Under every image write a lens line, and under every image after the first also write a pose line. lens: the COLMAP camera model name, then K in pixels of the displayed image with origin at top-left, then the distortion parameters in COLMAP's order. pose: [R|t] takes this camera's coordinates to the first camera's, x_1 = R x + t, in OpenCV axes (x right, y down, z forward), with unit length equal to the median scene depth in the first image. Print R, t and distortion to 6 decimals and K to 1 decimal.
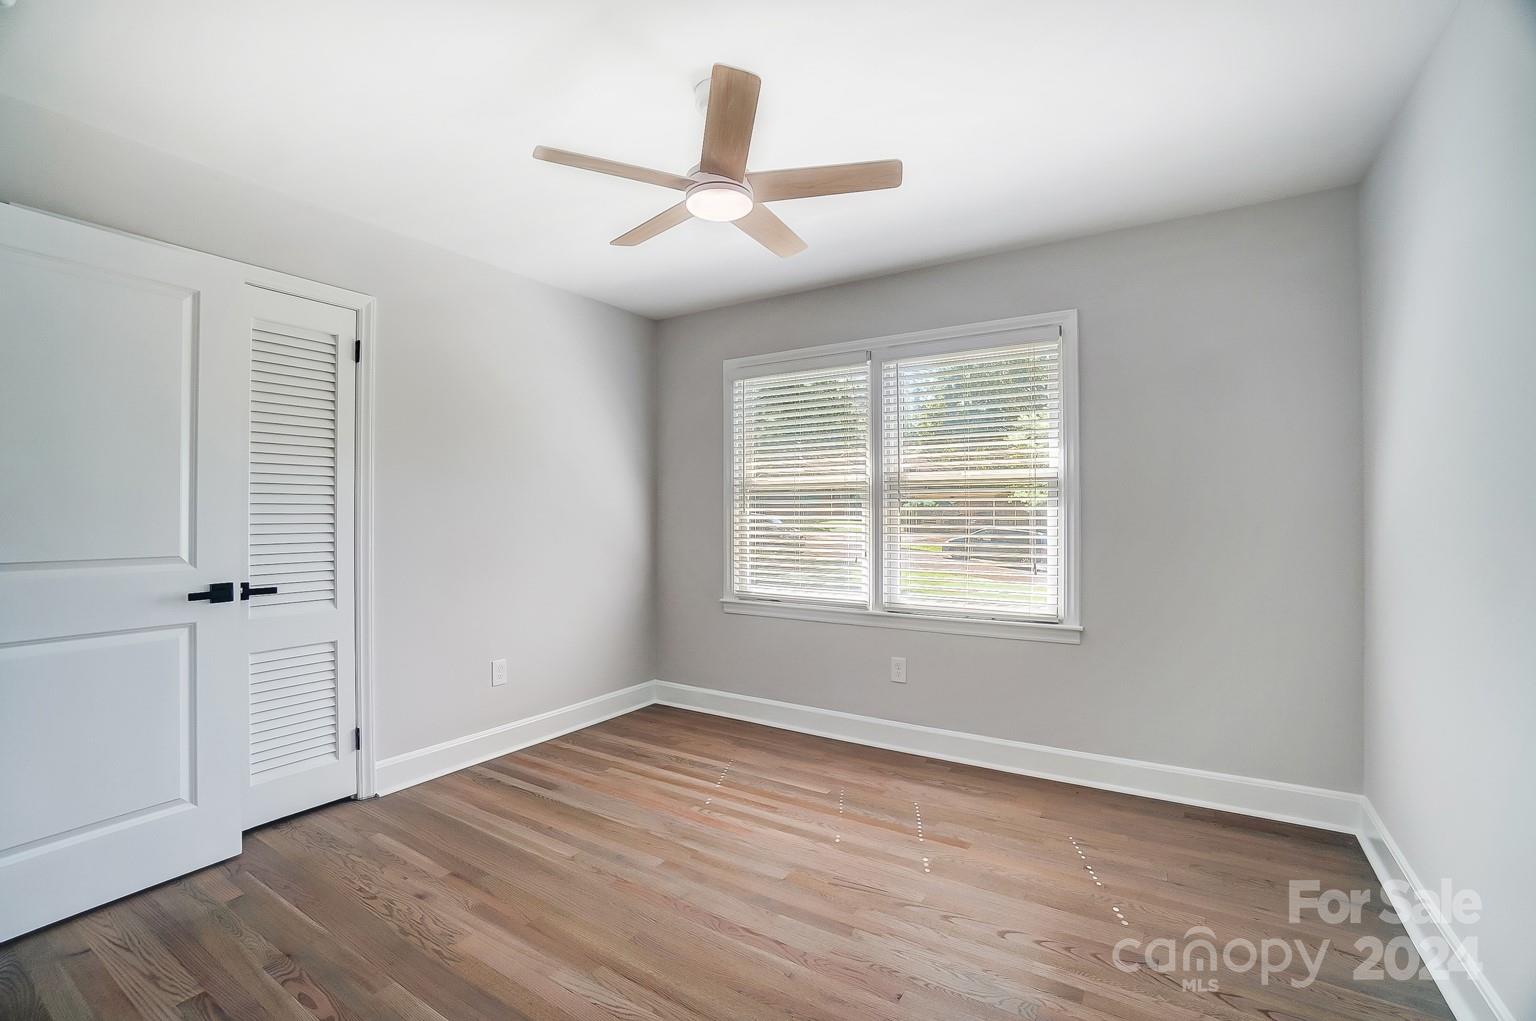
lens RADIAL K [[682.0, 0, 759.0], [0, 682.0, 509.8], [0, 0, 1]] dist [-0.065372, 0.025117]
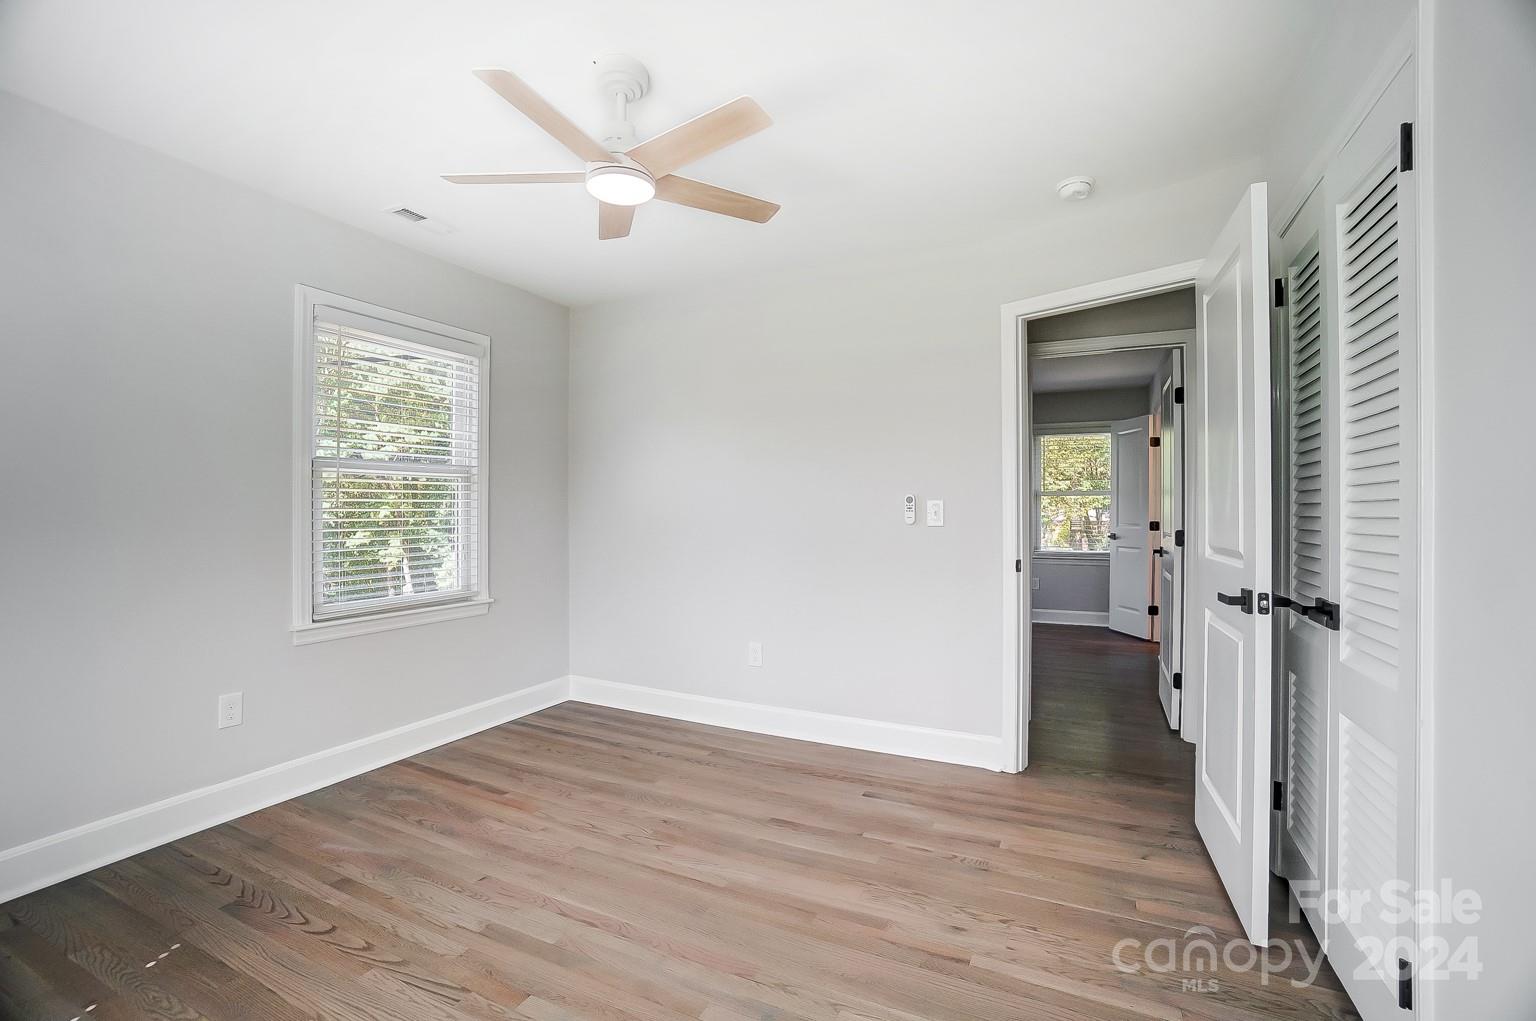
lens RADIAL K [[682.0, 0, 759.0], [0, 682.0, 509.8], [0, 0, 1]] dist [-0.065372, 0.025117]
pose [[-0.993698, -0.002519, -0.112065, -0.149007], [-0.001133, 0.999922, -0.012427, 0.027849], [0.112088, -0.012221, -0.993623, 1.988337]]
